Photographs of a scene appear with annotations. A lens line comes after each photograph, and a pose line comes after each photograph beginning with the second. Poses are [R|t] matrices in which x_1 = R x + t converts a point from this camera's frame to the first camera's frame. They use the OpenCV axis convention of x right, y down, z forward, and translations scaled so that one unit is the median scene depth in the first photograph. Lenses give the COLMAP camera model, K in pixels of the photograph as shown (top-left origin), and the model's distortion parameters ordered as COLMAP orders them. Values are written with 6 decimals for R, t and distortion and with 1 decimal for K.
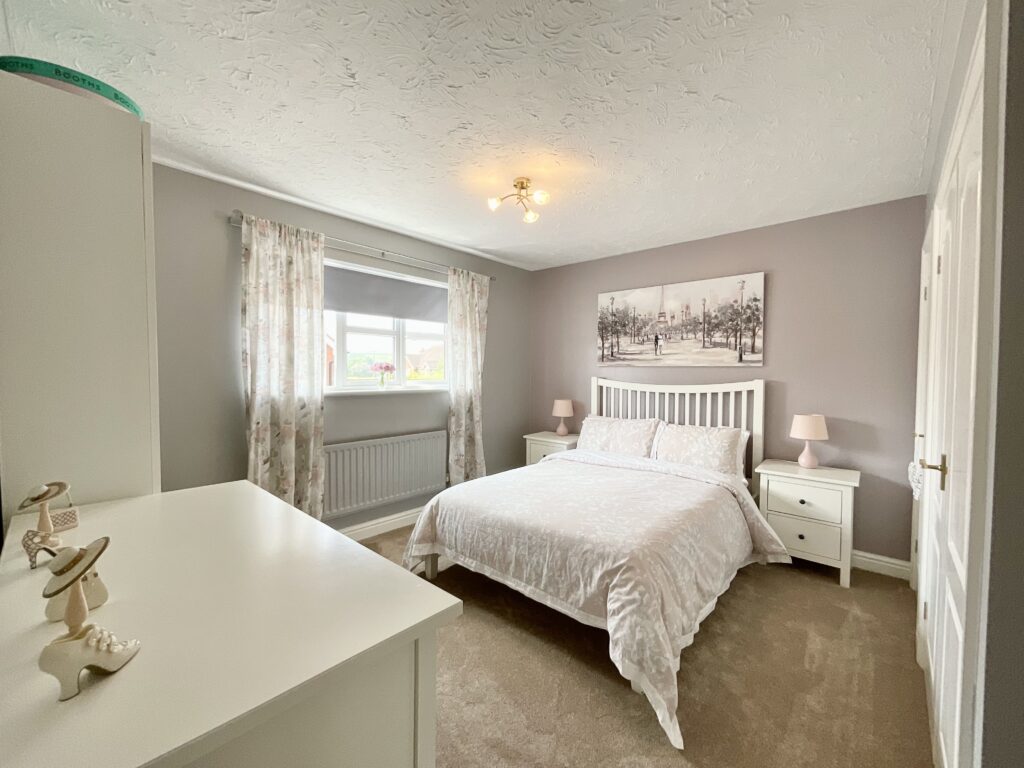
lens RADIAL K [[415.5, 0, 513.1], [0, 415.5, 383.7], [0, 0, 1]] dist [0.002164, 0.000169]
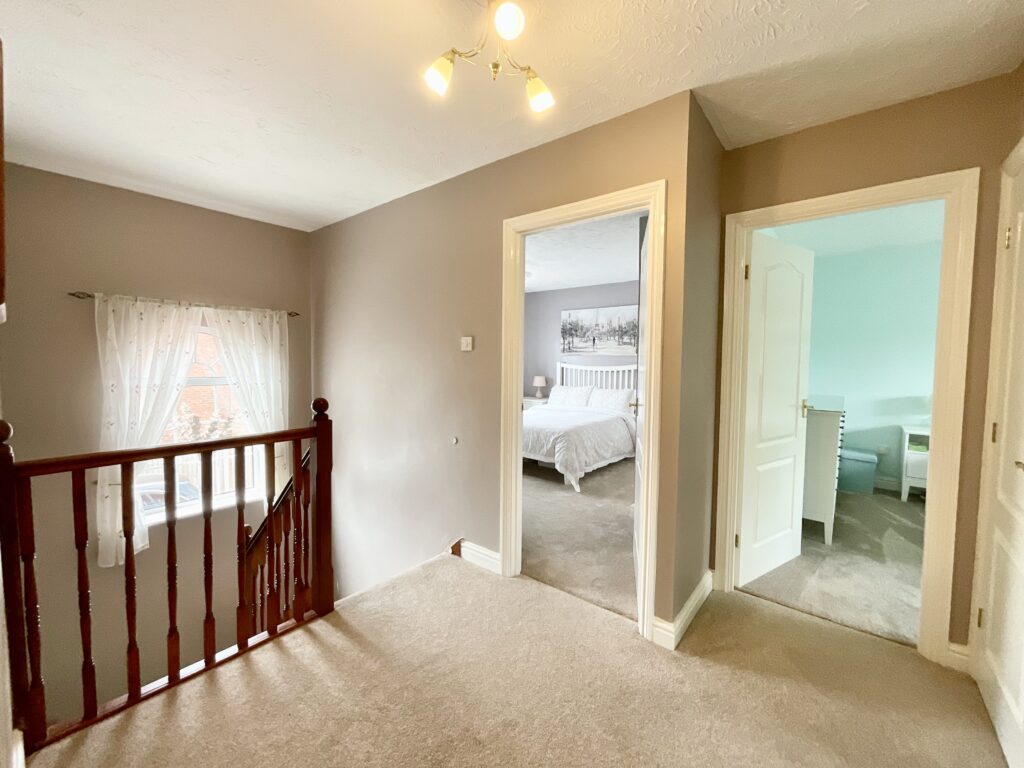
lens RADIAL K [[415.5, 0, 509.8], [0, 415.5, 381.8], [0, 0, 1]] dist [0.002164, 0.000169]
pose [[0.999168, 0.001568, 0.040753, -0.066724], [-0.002451, 0.999763, 0.021614, 0.029230], [-0.040710, -0.021696, 0.998935, -0.665519]]
